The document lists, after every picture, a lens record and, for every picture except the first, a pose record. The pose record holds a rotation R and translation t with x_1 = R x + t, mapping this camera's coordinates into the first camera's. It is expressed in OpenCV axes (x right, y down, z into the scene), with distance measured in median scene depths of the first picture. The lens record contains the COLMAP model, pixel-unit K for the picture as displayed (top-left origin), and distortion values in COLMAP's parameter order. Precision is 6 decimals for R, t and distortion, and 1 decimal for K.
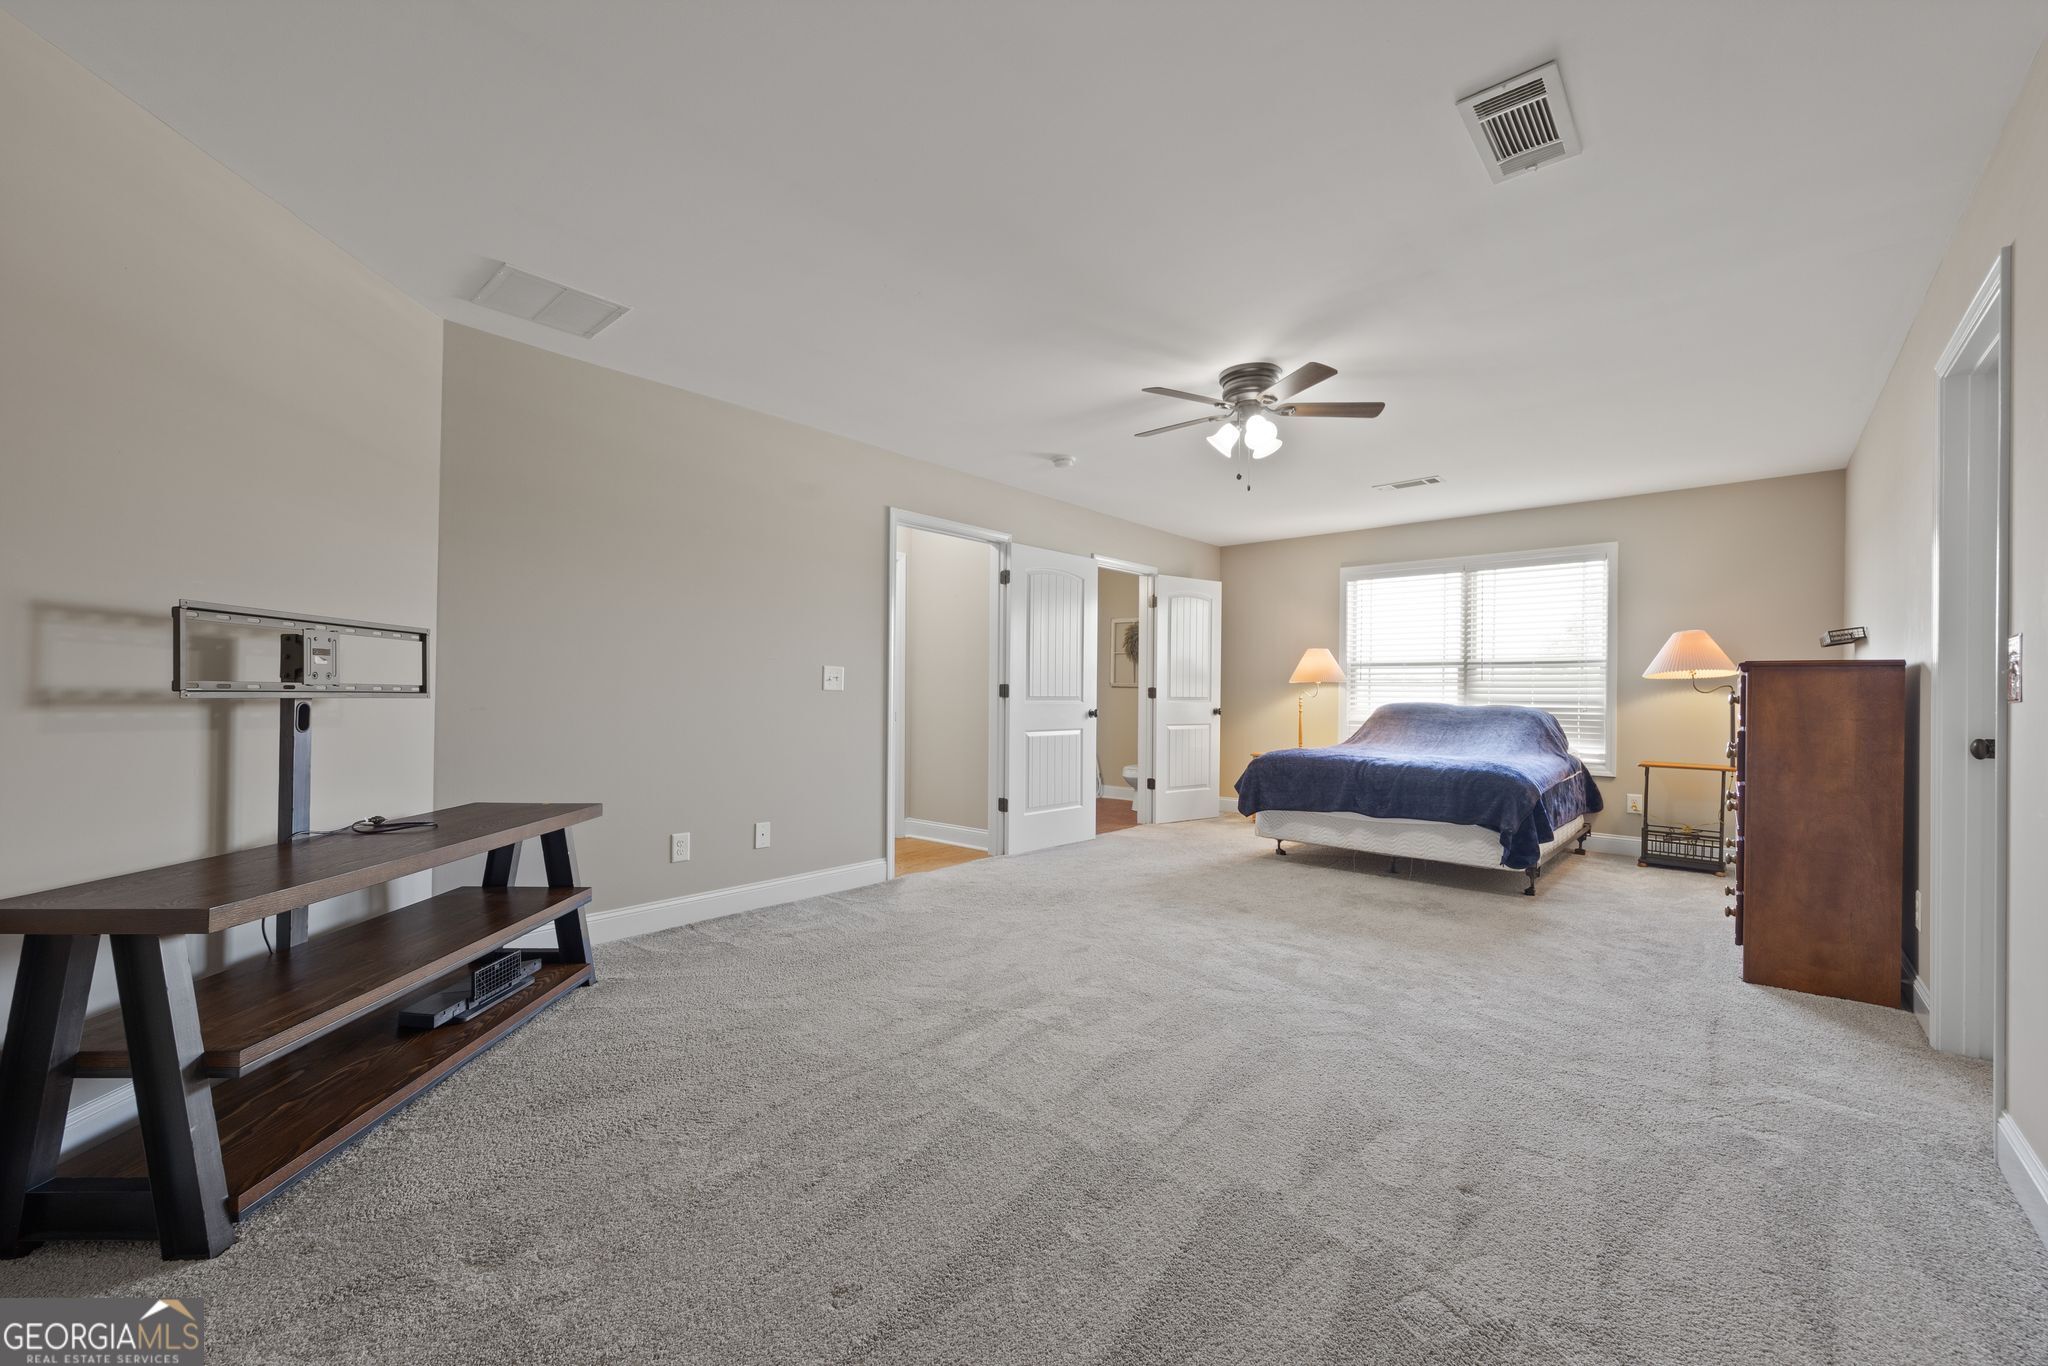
lens RADIAL K [[793.4, 0, 1032.7], [0, 793.4, 691.4], [0, 0, 1]] dist [-0.003148, 0.000165]
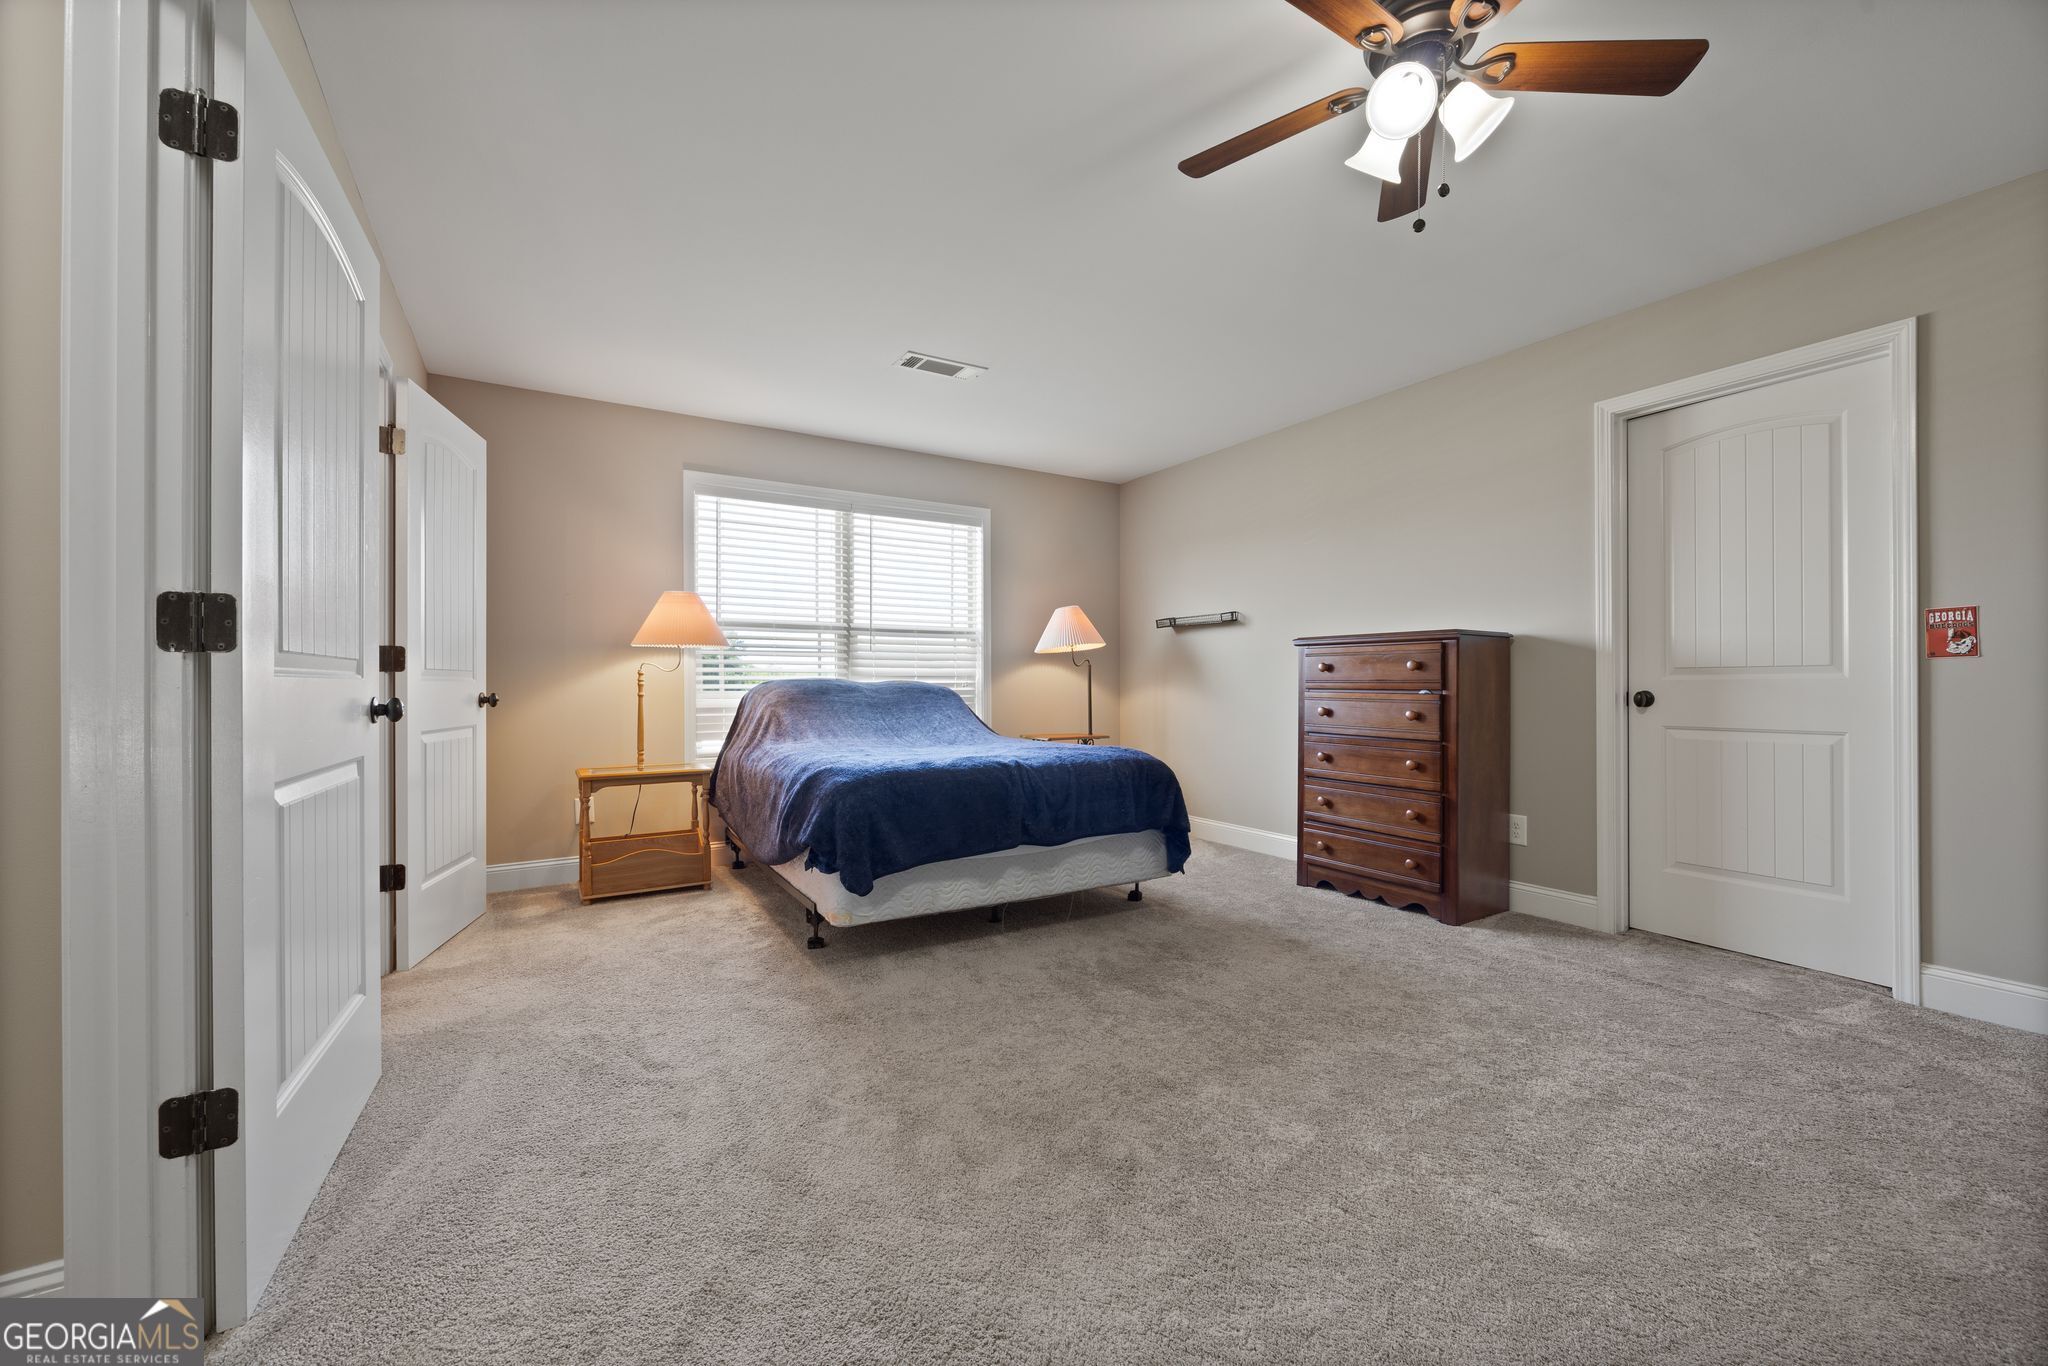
lens RADIAL K [[793.4, 0, 1028.0], [0, 793.4, 686.1], [0, 0, 1]] dist [-0.003148, 0.000165]
pose [[0.322603, -0.011984, 0.946458, -0.142451], [0.000734, 0.999923, 0.012411, 0.012346], [-0.946534, -0.003309, 0.322587, 0.575618]]
